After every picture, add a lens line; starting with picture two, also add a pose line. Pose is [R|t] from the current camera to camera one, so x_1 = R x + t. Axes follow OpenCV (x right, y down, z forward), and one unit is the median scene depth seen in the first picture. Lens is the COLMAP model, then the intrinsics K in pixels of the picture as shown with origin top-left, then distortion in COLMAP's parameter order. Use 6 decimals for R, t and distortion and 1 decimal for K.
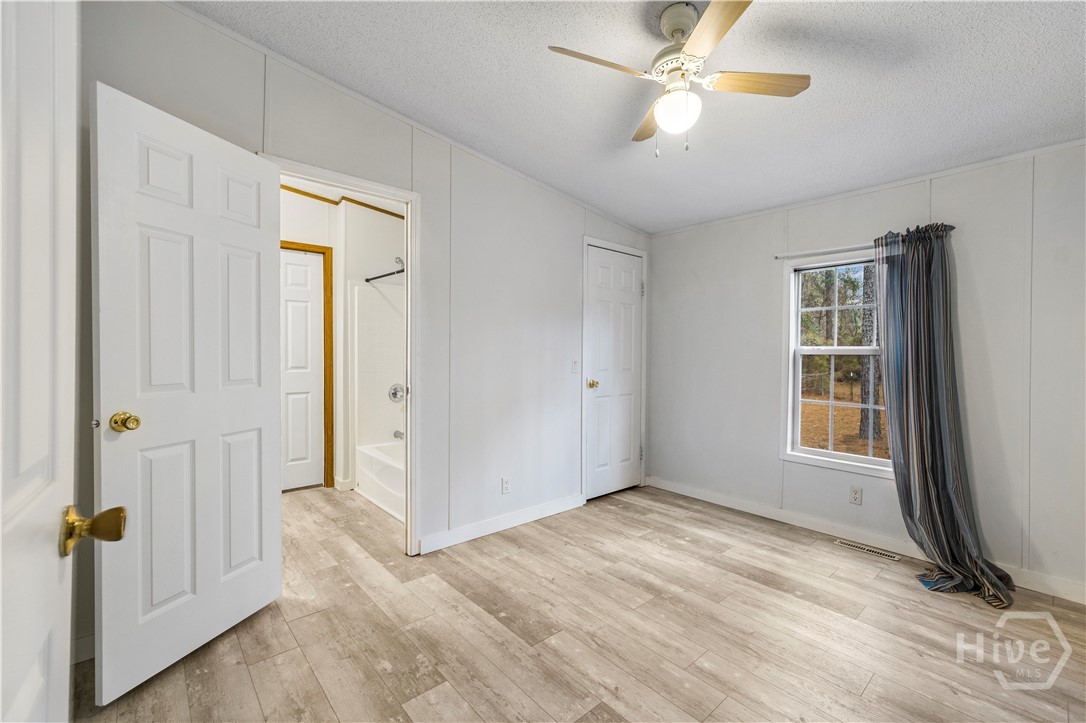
lens RADIAL K [[459.6, 0, 550.4], [0, 459.6, 358.9], [0, 0, 1]] dist [-0.000628, 0.000198]
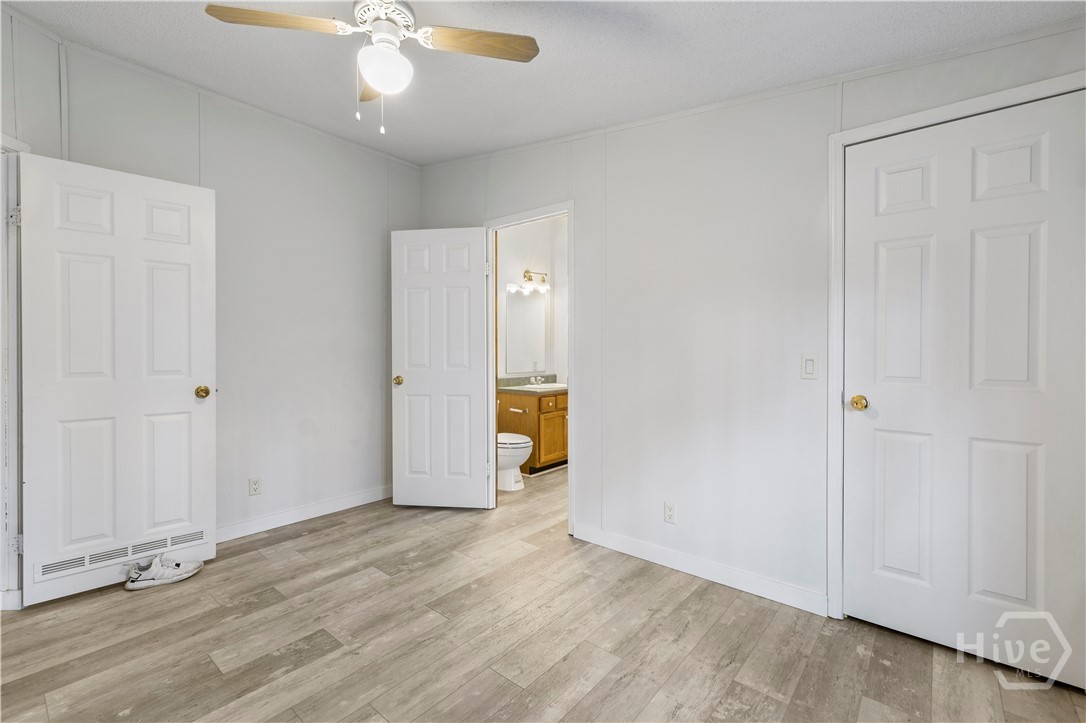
lens RADIAL K [[470.4, 0, 538.0], [0, 470.4, 354.5], [0, 0, 1]] dist [-0.003144, 0.000476]
pose [[0.134721, 0.000754, -0.990883, 0.783890], [-0.009080, 0.999959, -0.000473, 0.005090], [0.990842, 0.009061, 0.134722, 0.765122]]
